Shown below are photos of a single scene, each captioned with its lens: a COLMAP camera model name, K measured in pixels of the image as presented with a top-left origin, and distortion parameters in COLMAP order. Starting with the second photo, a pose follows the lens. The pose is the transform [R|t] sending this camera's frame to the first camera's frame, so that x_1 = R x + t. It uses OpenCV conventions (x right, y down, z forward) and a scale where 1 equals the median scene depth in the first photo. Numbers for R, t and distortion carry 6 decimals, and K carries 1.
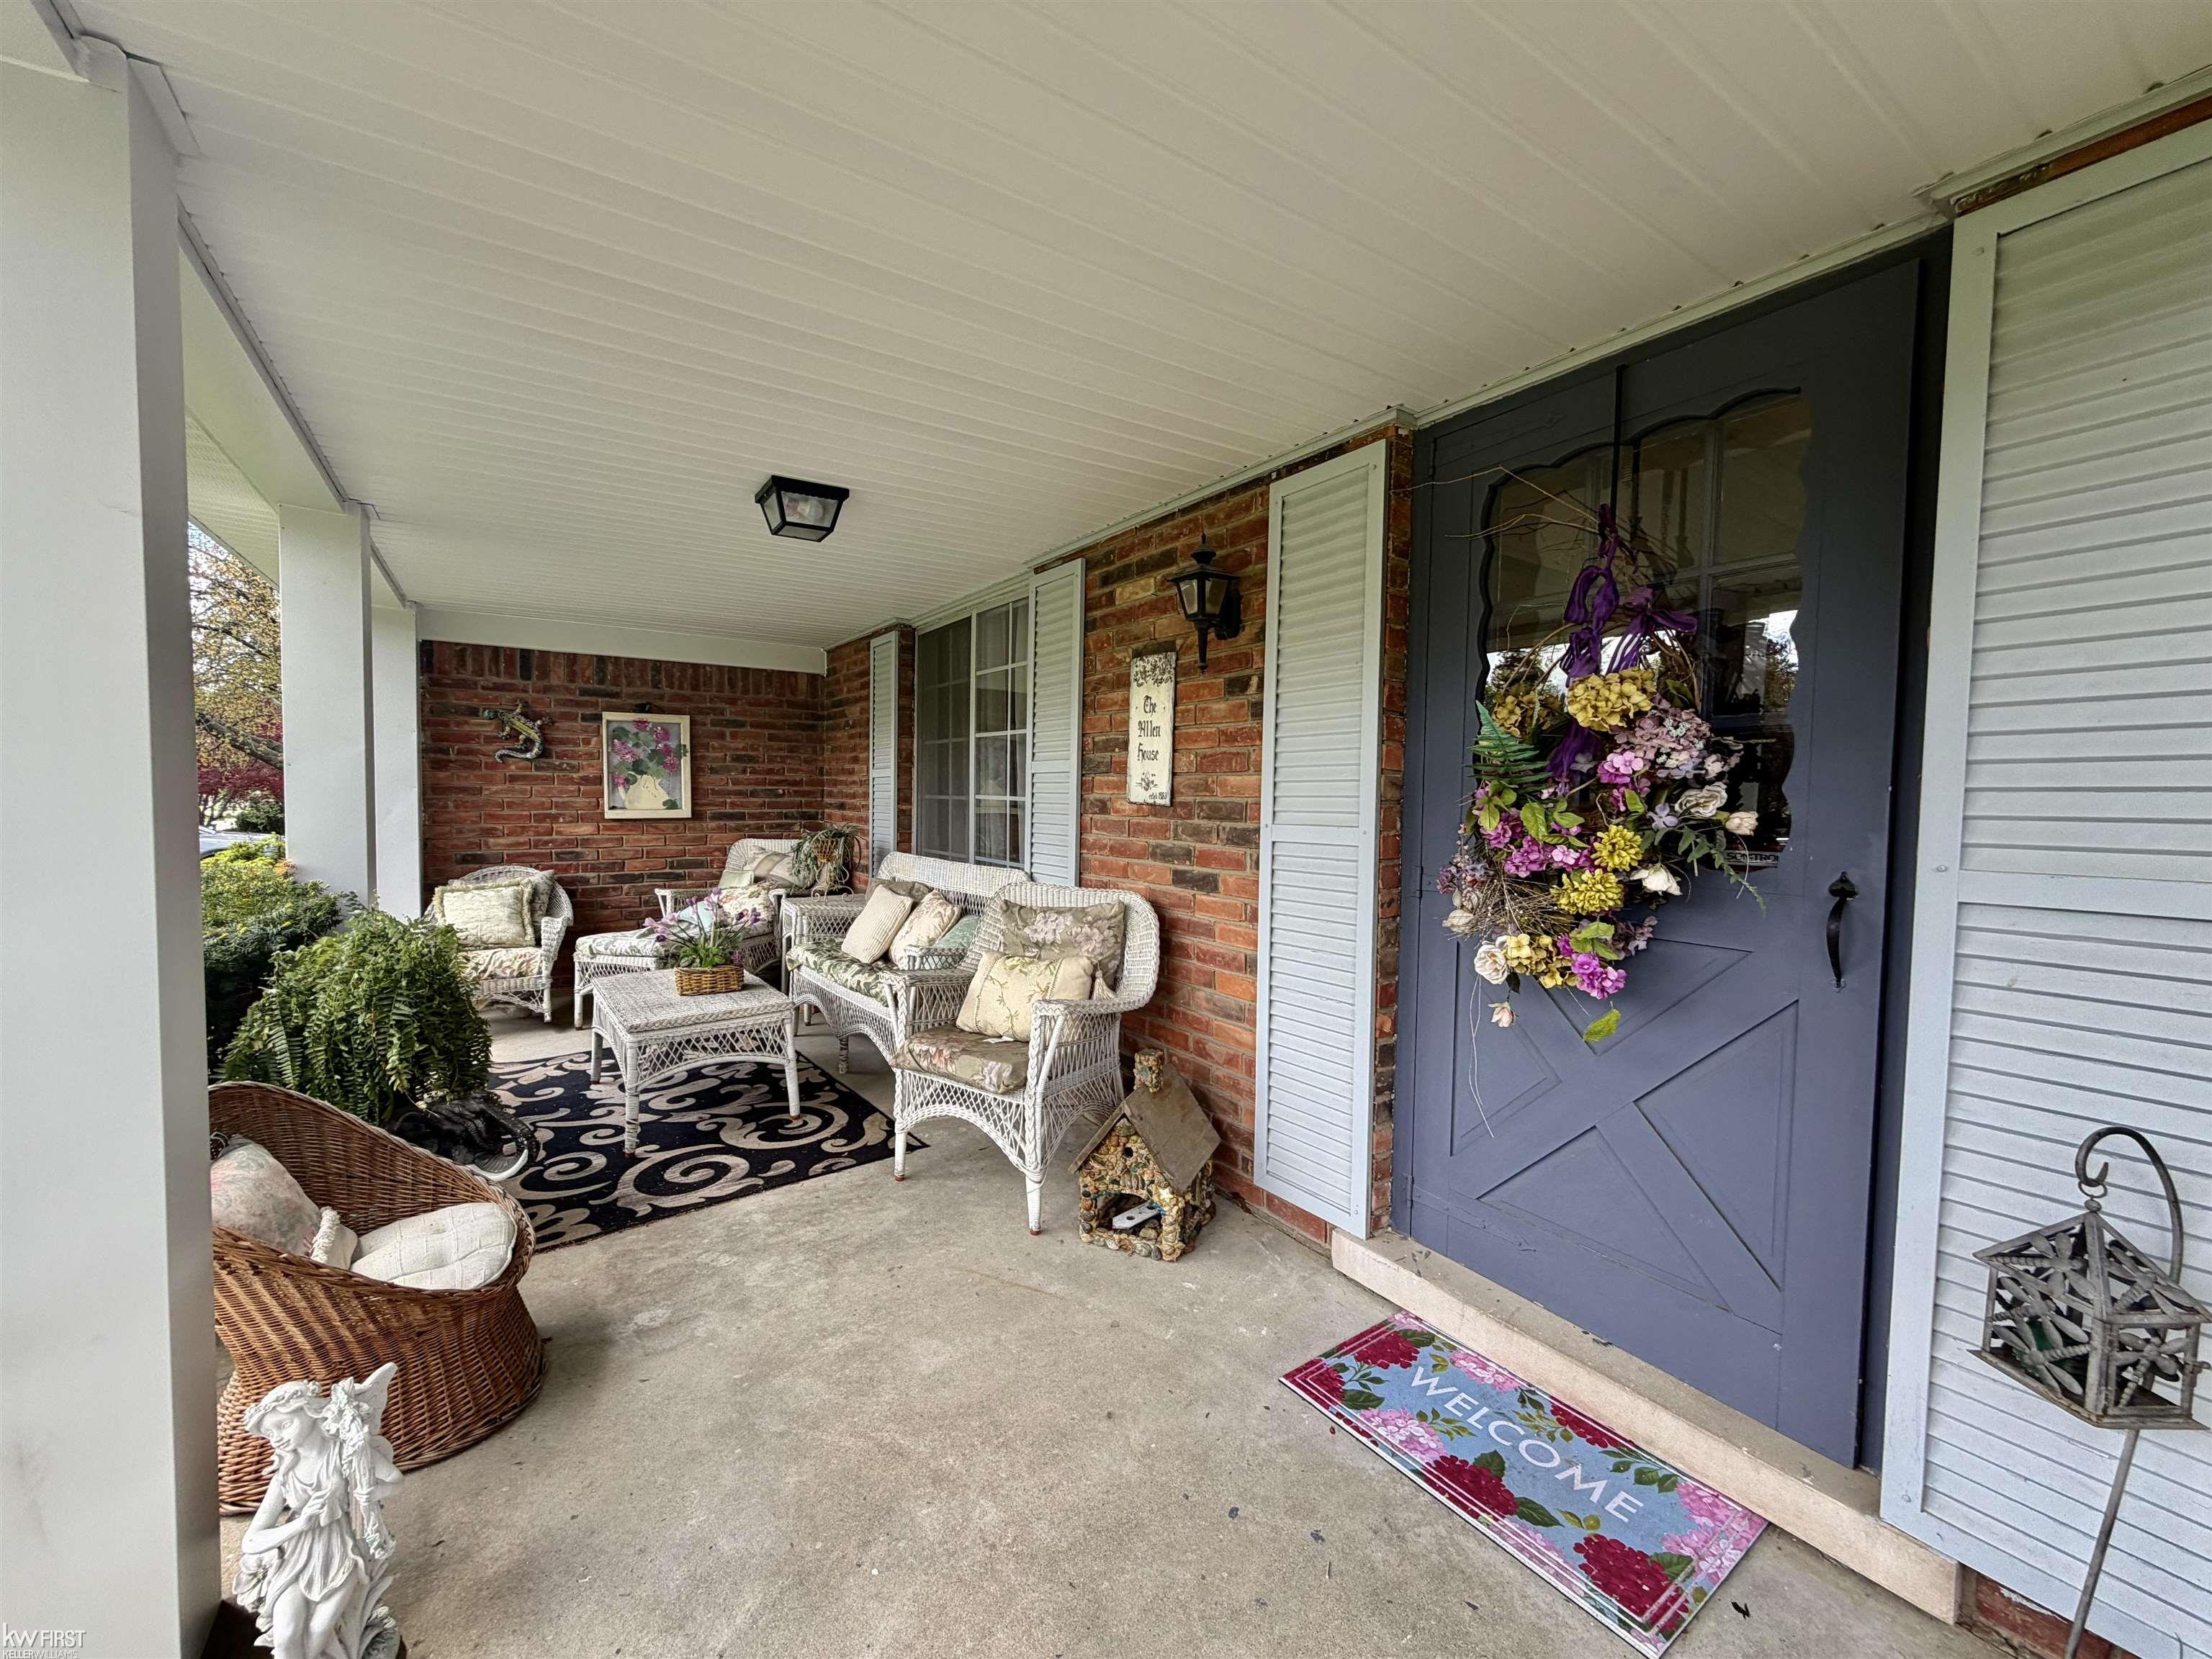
lens RADIAL K [[880.9, 0, 1097.3], [0, 880.9, 832.6], [0, 0, 1]] dist [-0.000761, -0.000204]
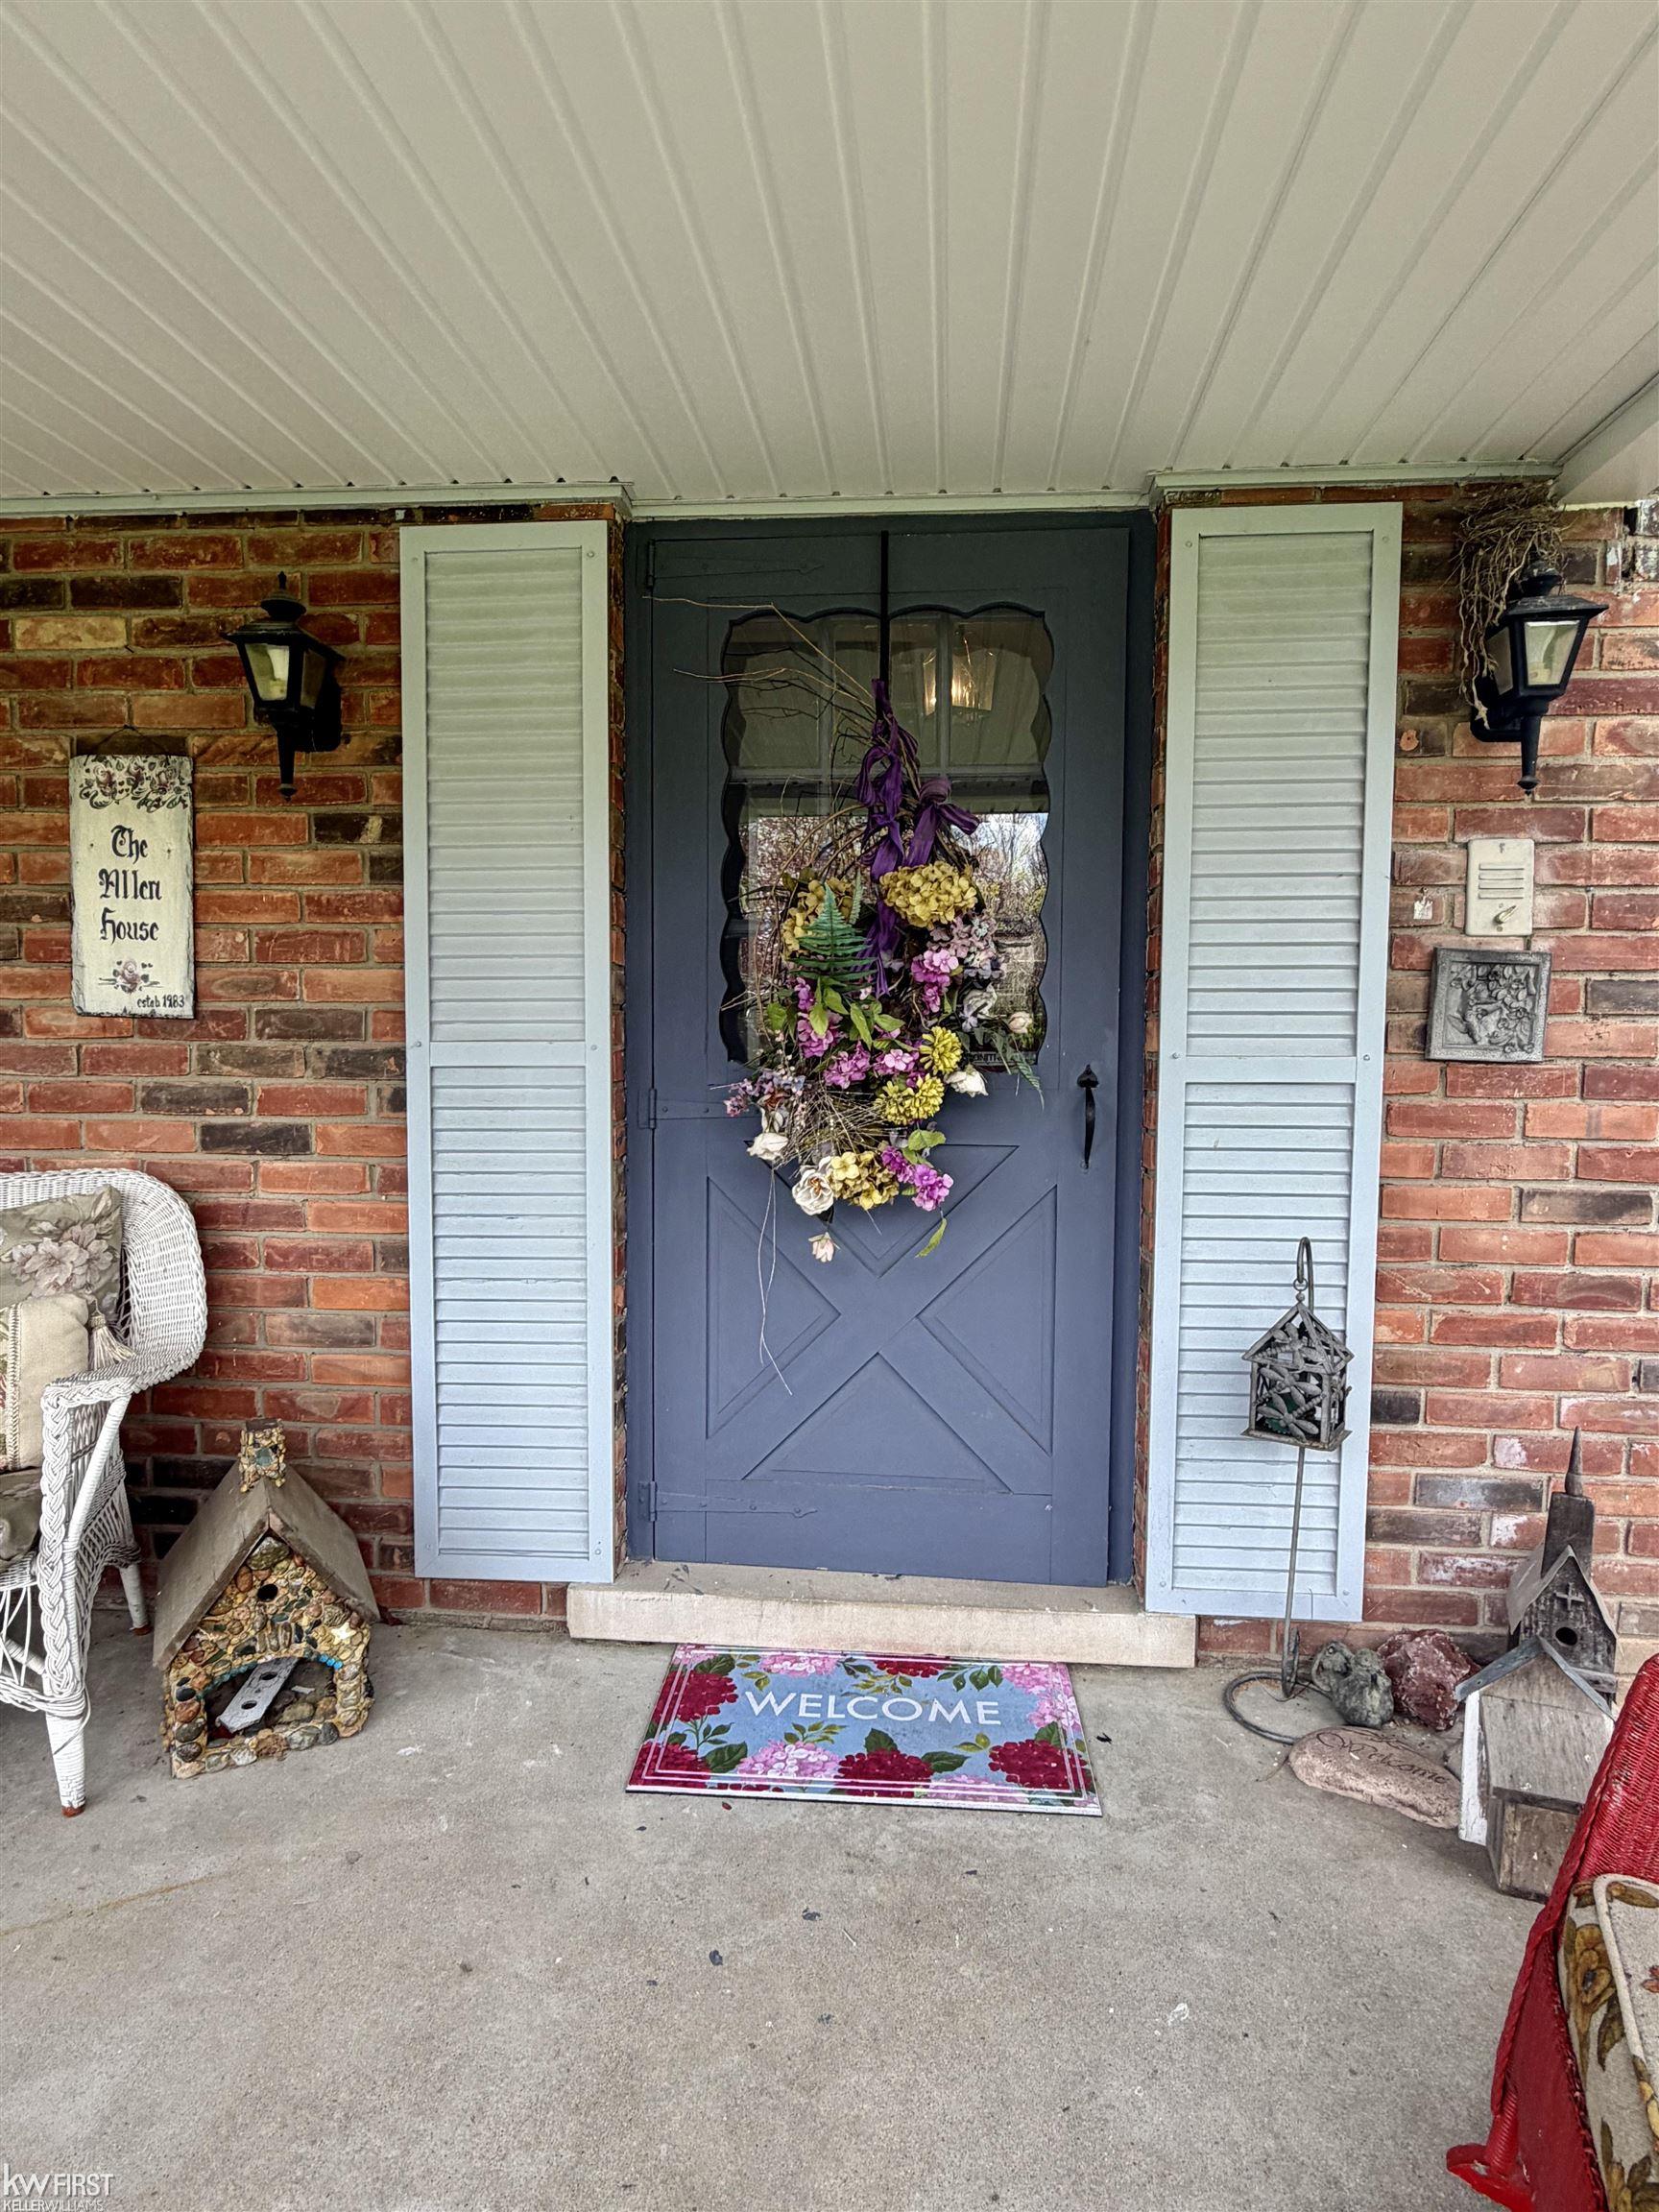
lens RADIAL K [[1207.4, 0, 829.5], [0, 1207.4, 1106.0], [0, 0, 1]] dist [0.000909, -0.000770]
pose [[0.623471, -0.059807, 0.779556, -0.366558], [0.037305, 0.998210, 0.046747, 0.008692], [-0.780956, -0.000064, 0.624586, 0.199181]]
